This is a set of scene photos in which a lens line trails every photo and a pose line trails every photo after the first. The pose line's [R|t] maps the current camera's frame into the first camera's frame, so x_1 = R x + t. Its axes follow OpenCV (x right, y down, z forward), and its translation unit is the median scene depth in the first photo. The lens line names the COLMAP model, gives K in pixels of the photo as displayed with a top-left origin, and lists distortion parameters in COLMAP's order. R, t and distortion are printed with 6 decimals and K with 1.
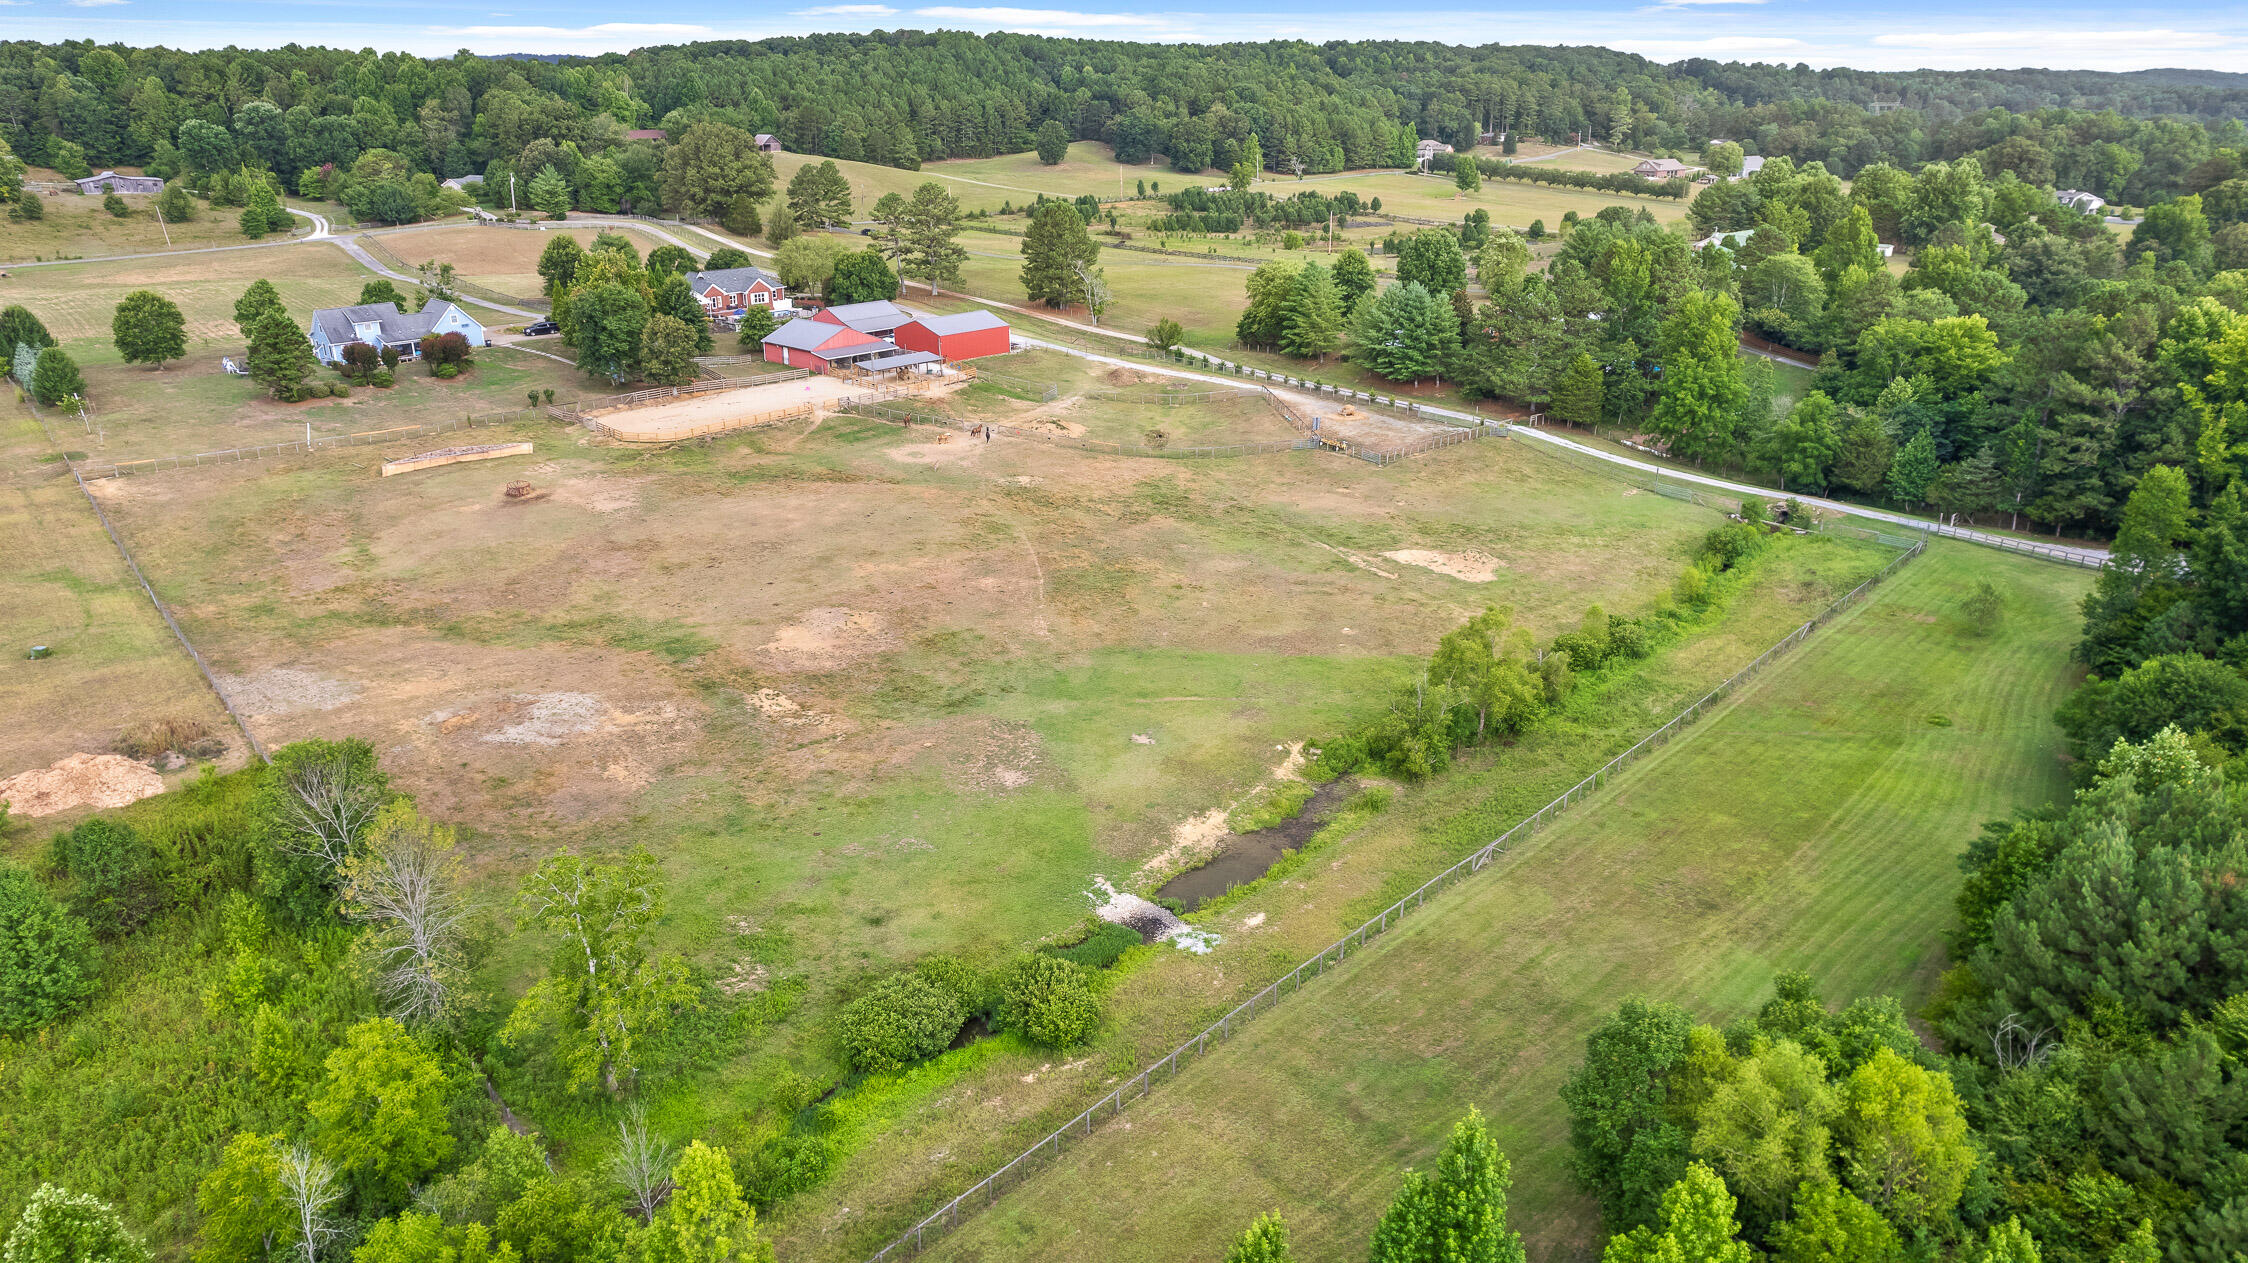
lens RADIAL K [[1440.0, 0, 1131.2], [0, 1440.0, 636.7], [0, 0, 1]] dist [-0.075958, 0.067942]
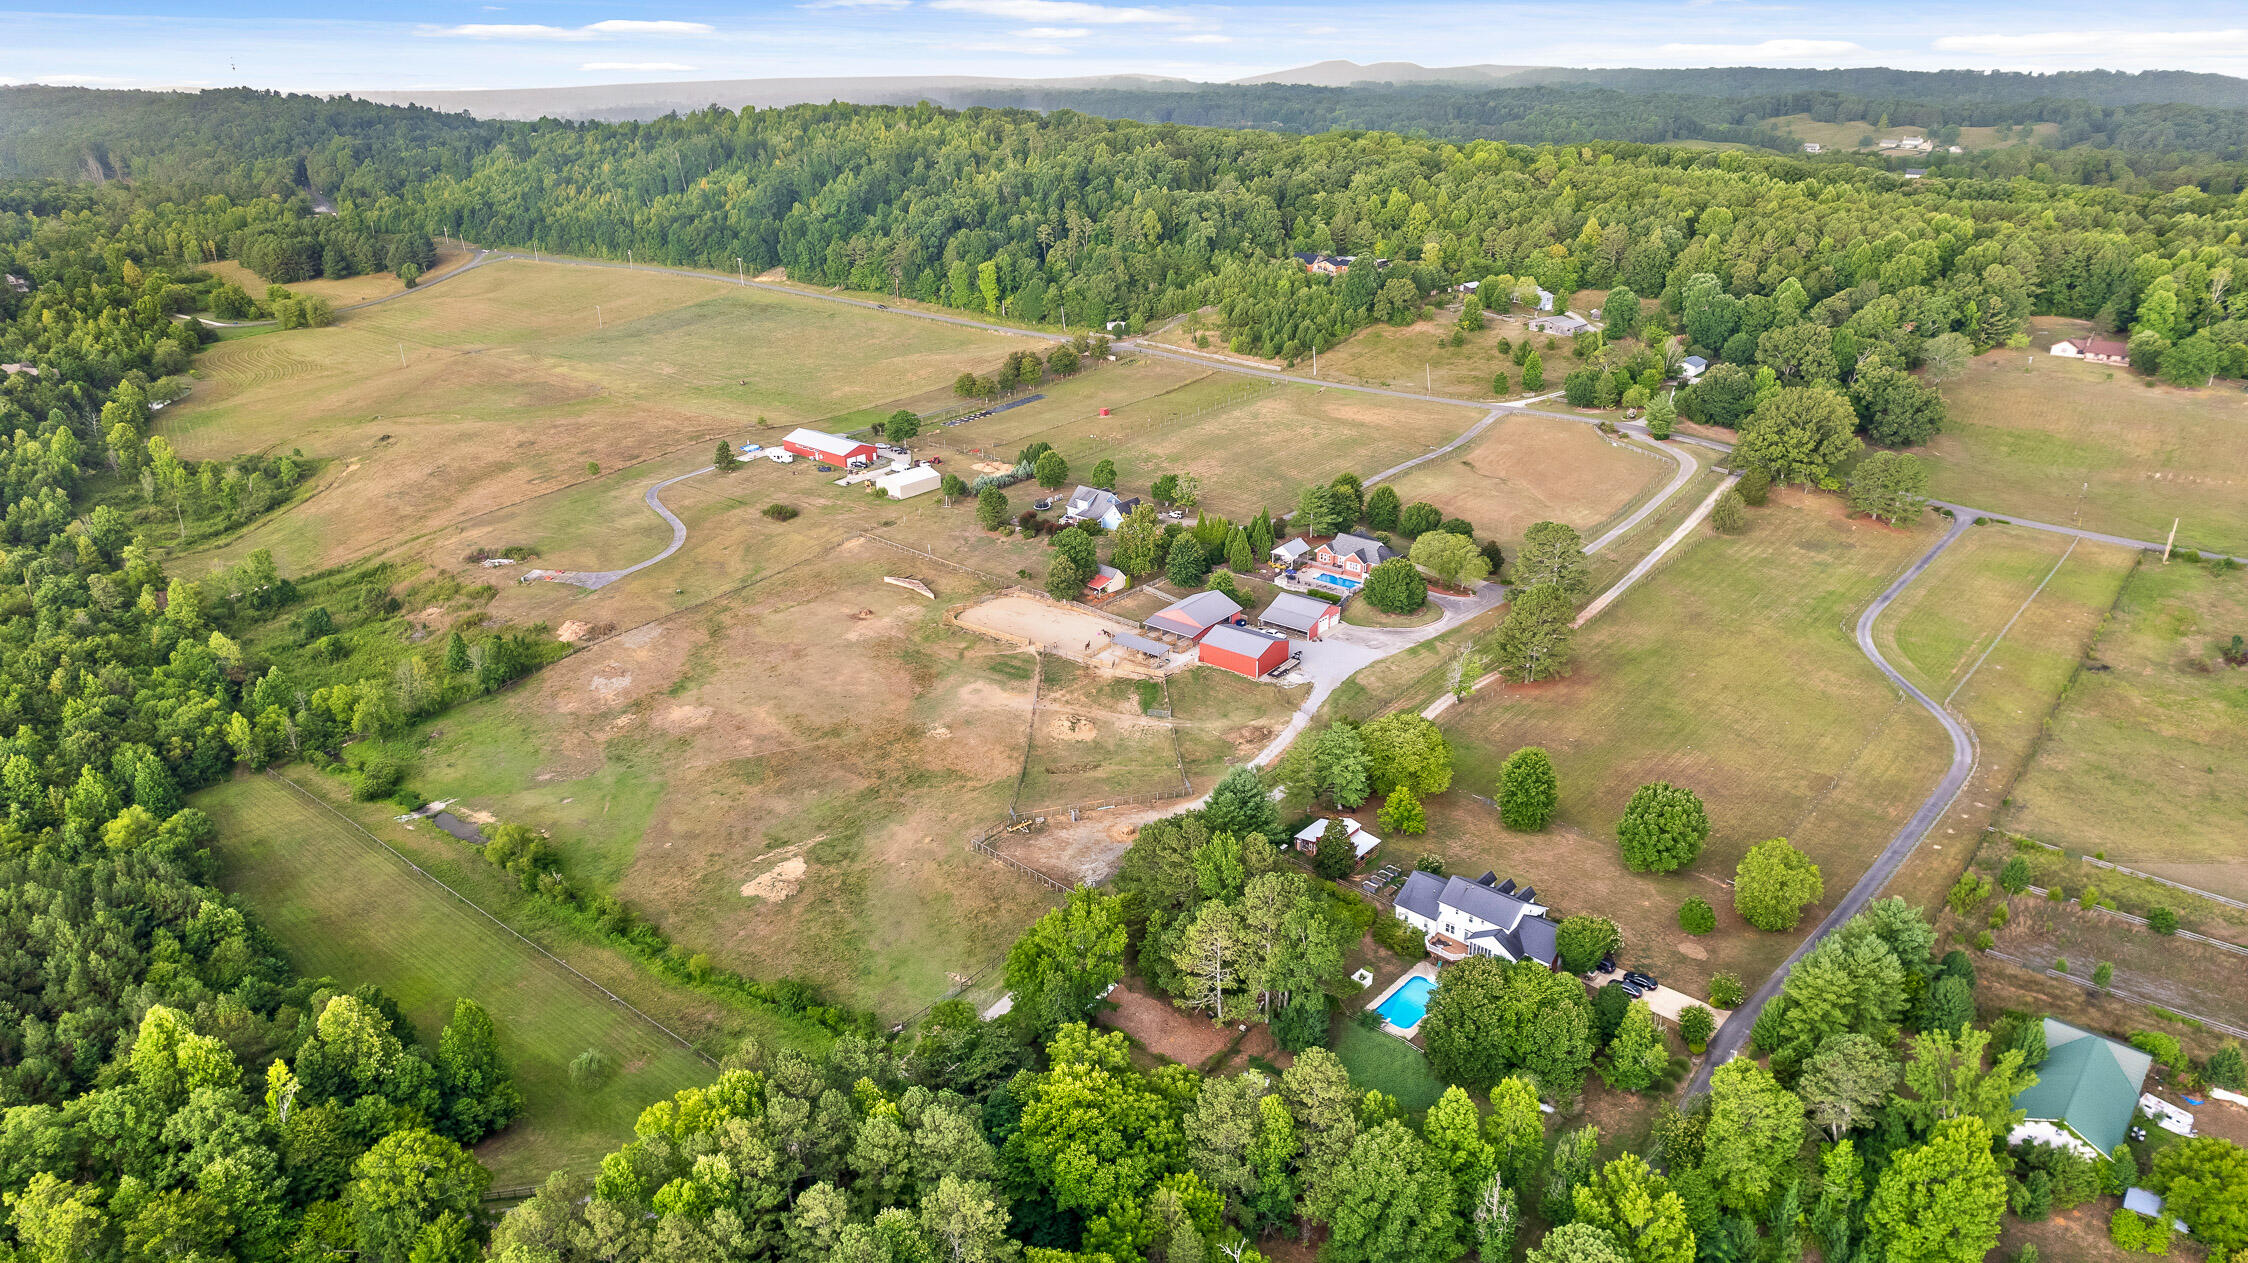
lens RADIAL K [[1440.0, 0, 1124.9], [0, 1440.0, 636.7], [0, 0, 1]] dist [-0.075958, 0.067942]
pose [[0.105969, 0.393539, -0.913180, 0.571252], [-0.348687, 0.874744, 0.336512, -0.339675], [0.931229, 0.282754, 0.229918, 0.334118]]
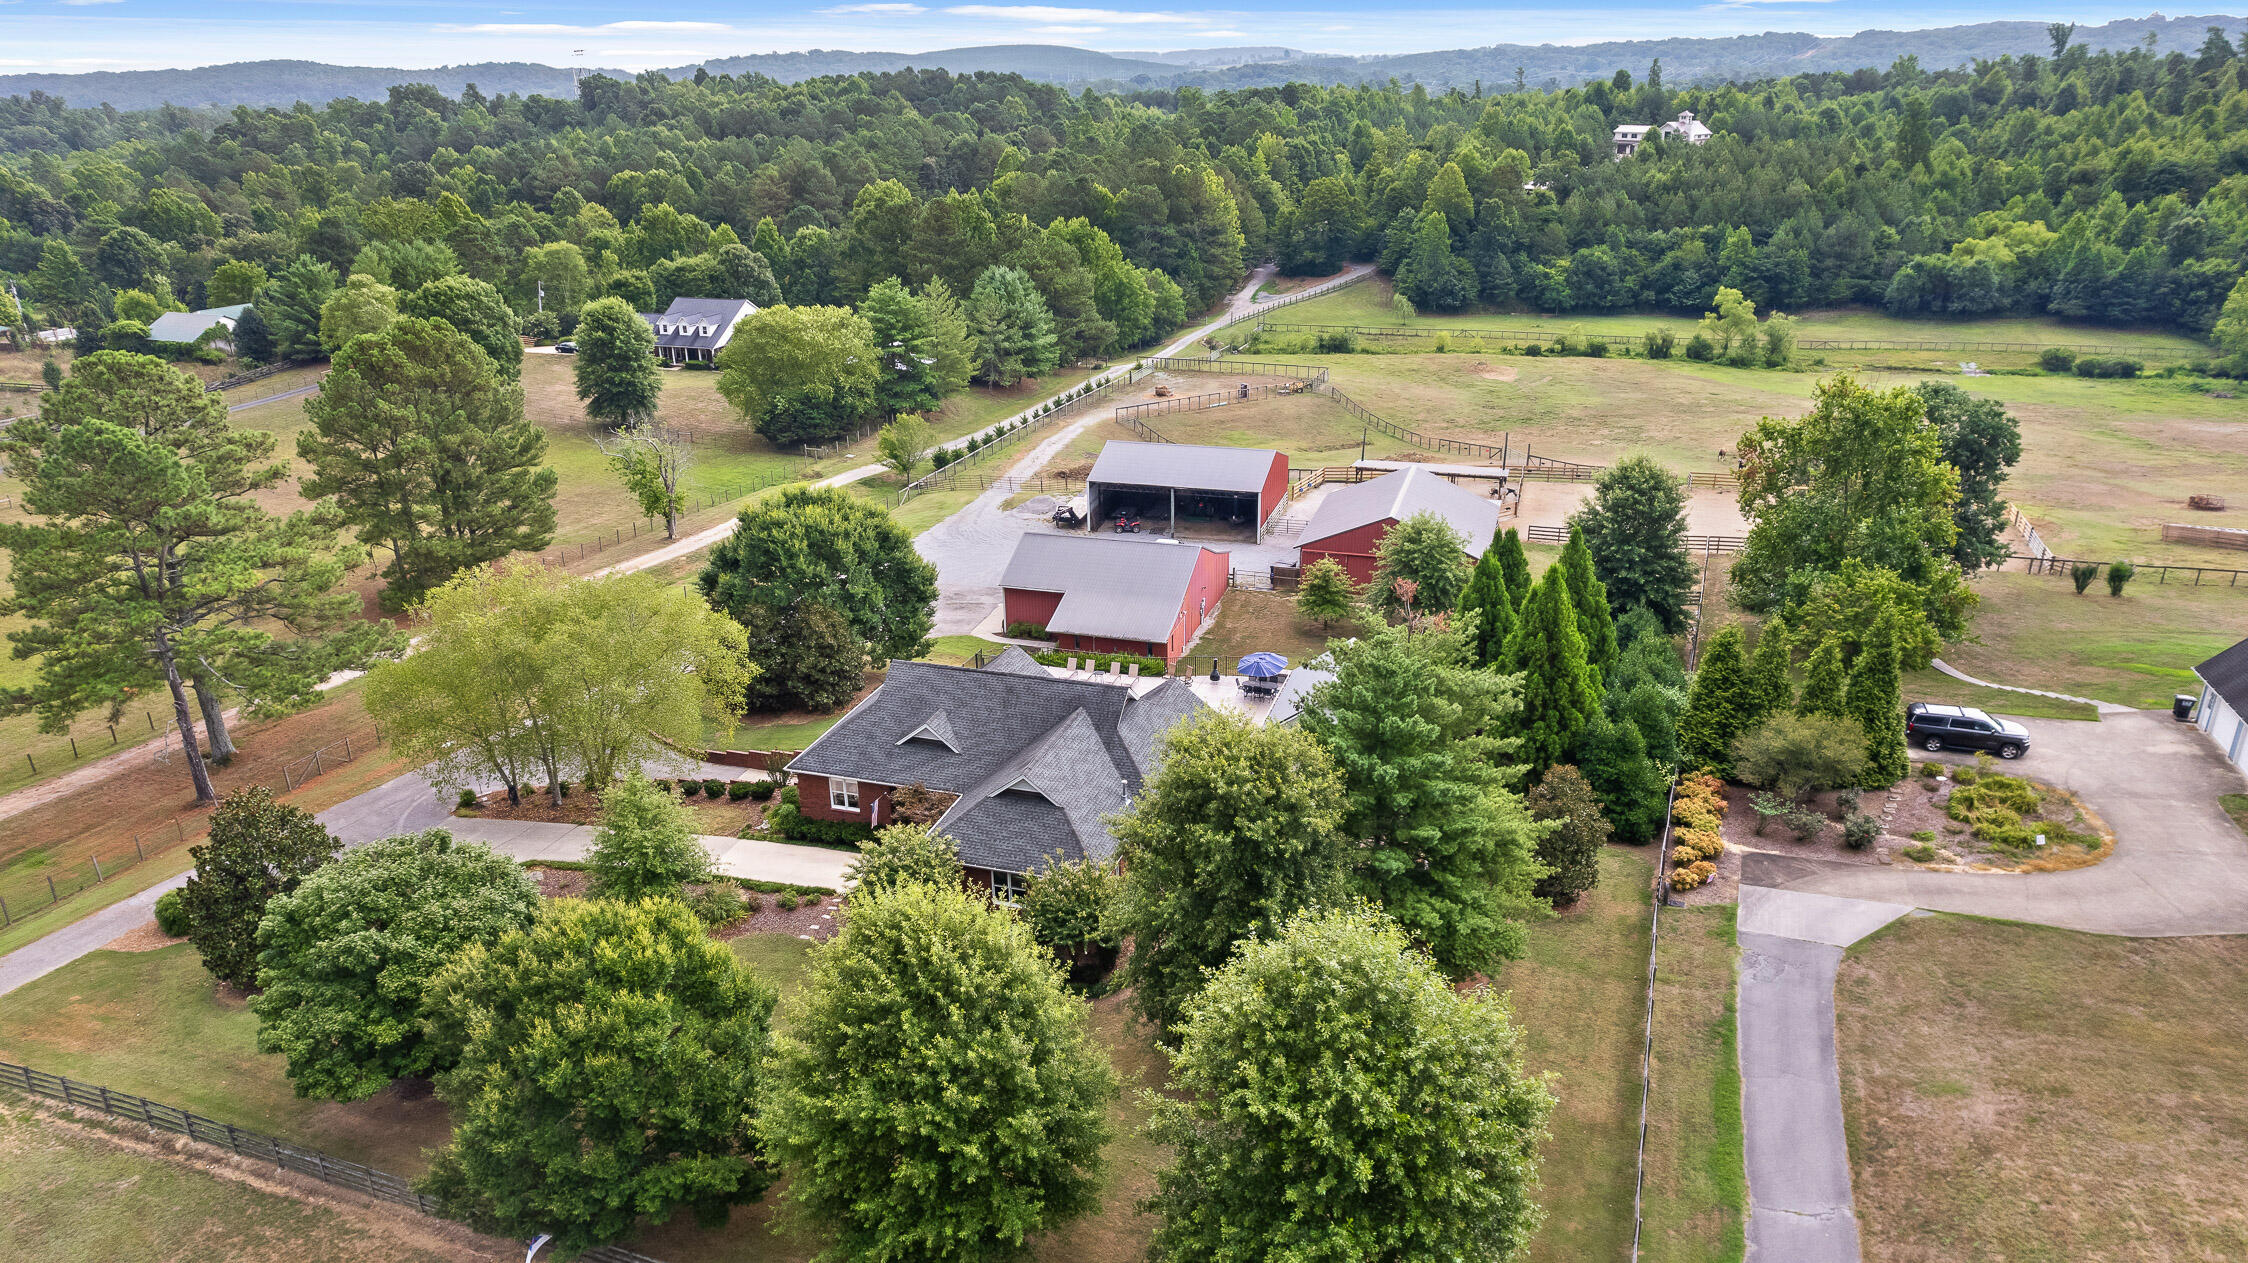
lens RADIAL K [[1440.0, 0, 1124.1], [0, 1440.0, 628.7], [0, 0, 1]] dist [-0.075958, 0.067942]
pose [[-0.466466, -0.306351, 0.829794, -0.309911], [0.333012, 0.808264, 0.485604, -0.236885], [-0.819459, 0.502849, -0.275009, 0.658276]]
